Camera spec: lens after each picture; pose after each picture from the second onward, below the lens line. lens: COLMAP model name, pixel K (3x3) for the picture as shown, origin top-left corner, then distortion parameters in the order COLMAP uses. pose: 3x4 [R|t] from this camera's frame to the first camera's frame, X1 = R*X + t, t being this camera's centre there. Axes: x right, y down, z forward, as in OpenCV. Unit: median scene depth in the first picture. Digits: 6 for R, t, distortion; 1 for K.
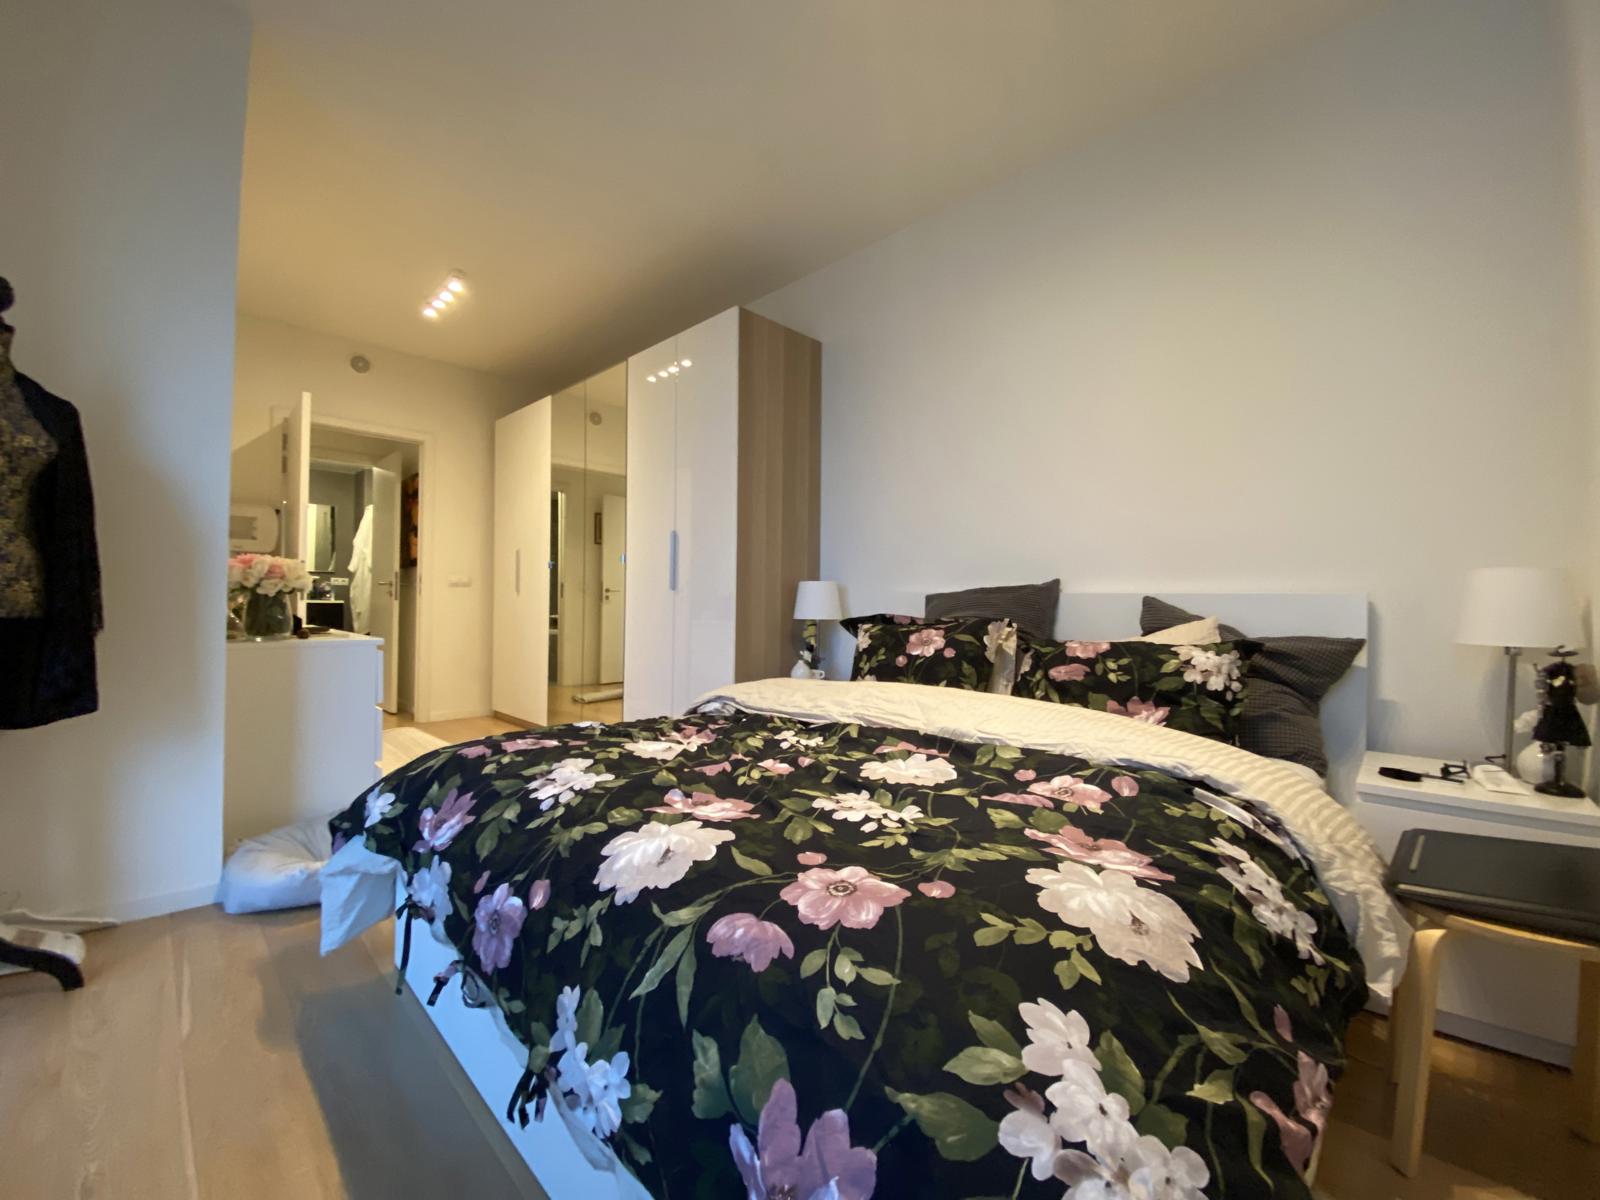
lens RADIAL K [[637.1, 0, 806.6], [0, 637.1, 608.9], [0, 0, 1]] dist [-0.000284, -0.000031]
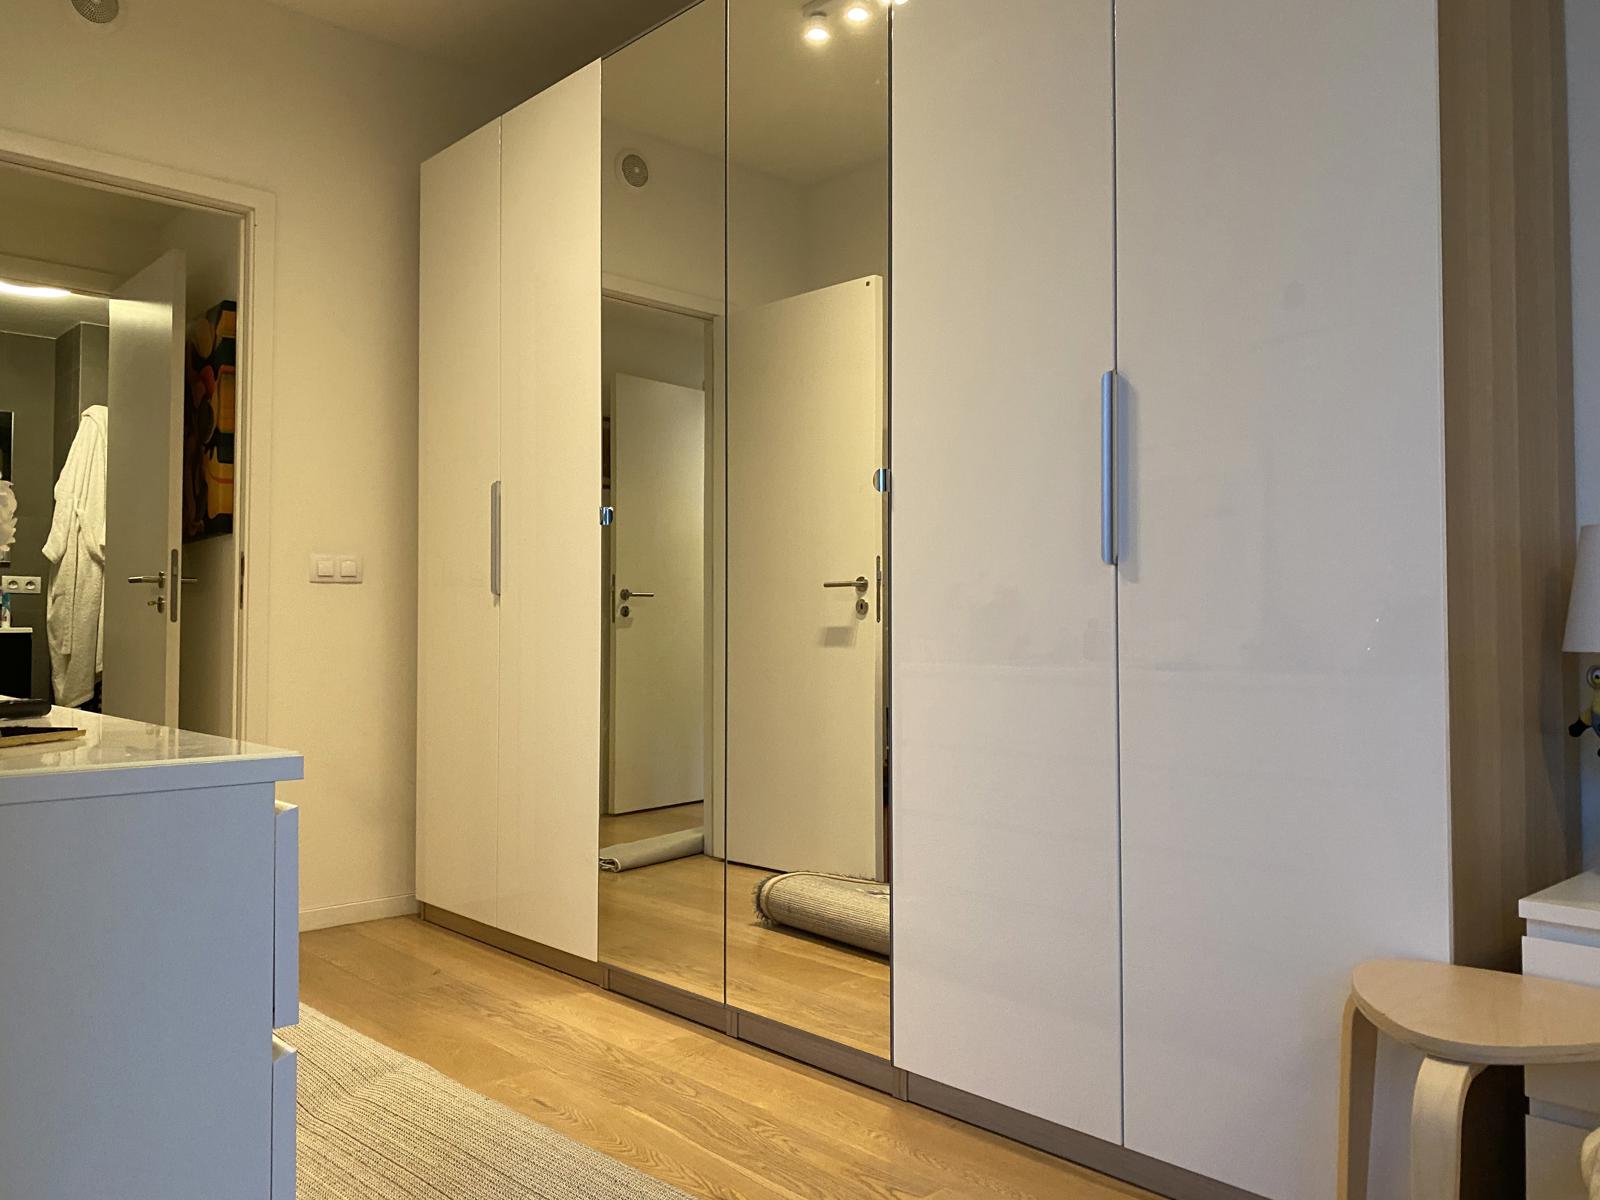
lens RADIAL K [[1224.2, 0, 796.5], [0, 1224.2, 597.2], [0, 0, 1]] dist [0.036064, -0.028718]
pose [[0.998112, -0.014561, -0.059667, -0.183404], [0.012618, 0.999382, -0.032816, 0.000903], [0.060108, 0.032001, 0.997679, 0.223202]]
